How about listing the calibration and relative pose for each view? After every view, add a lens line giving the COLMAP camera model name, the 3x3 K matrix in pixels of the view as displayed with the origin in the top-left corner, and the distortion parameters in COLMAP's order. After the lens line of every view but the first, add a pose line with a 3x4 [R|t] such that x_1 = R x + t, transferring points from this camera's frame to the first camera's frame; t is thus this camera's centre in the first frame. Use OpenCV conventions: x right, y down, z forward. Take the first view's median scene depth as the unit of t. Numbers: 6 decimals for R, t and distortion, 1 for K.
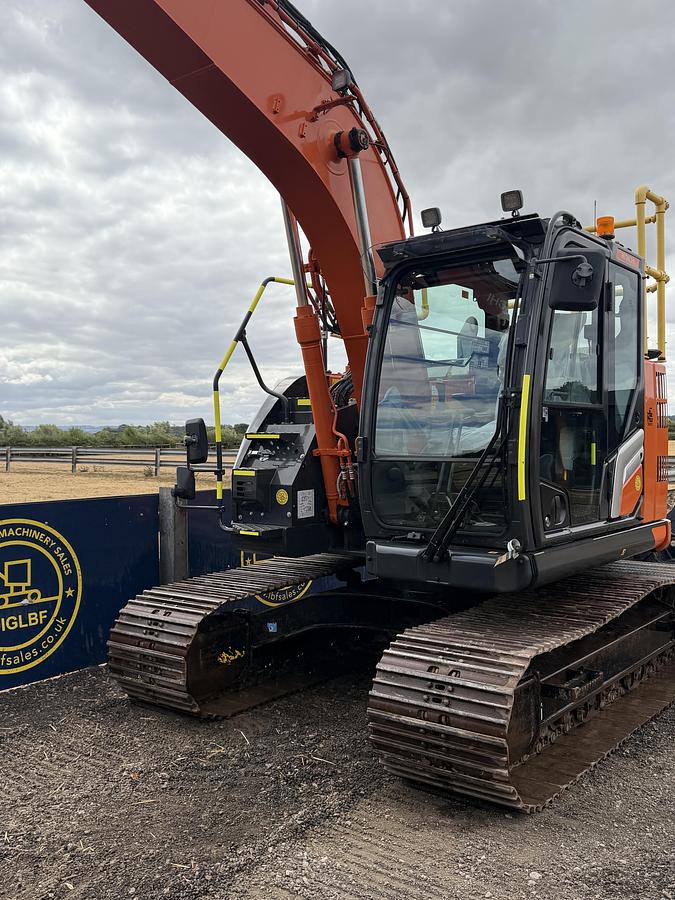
lens RADIAL K [[812.3, 0, 338.2], [0, 812.3, 447.1], [0, 0, 1]] dist [0.054606, -0.006904]
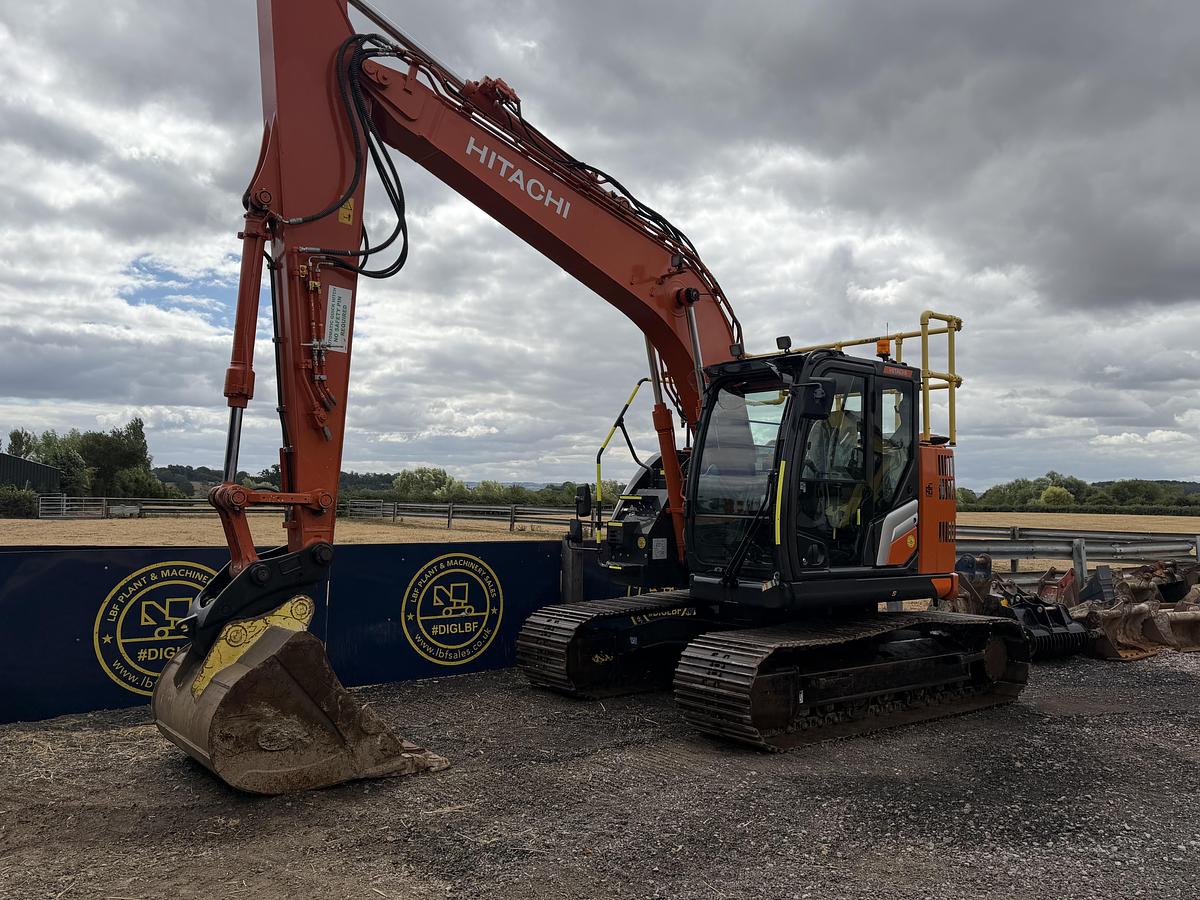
lens RADIAL K [[929.7, 0, 618.1], [0, 929.7, 431.2], [0, 0, 1]] dist [0.055403, -0.001467]
pose [[0.978543, 0.008574, -0.205864, 0.207279], [-0.026061, 0.996260, -0.082384, 0.004589], [0.204387, 0.085982, 0.975107, -0.538969]]
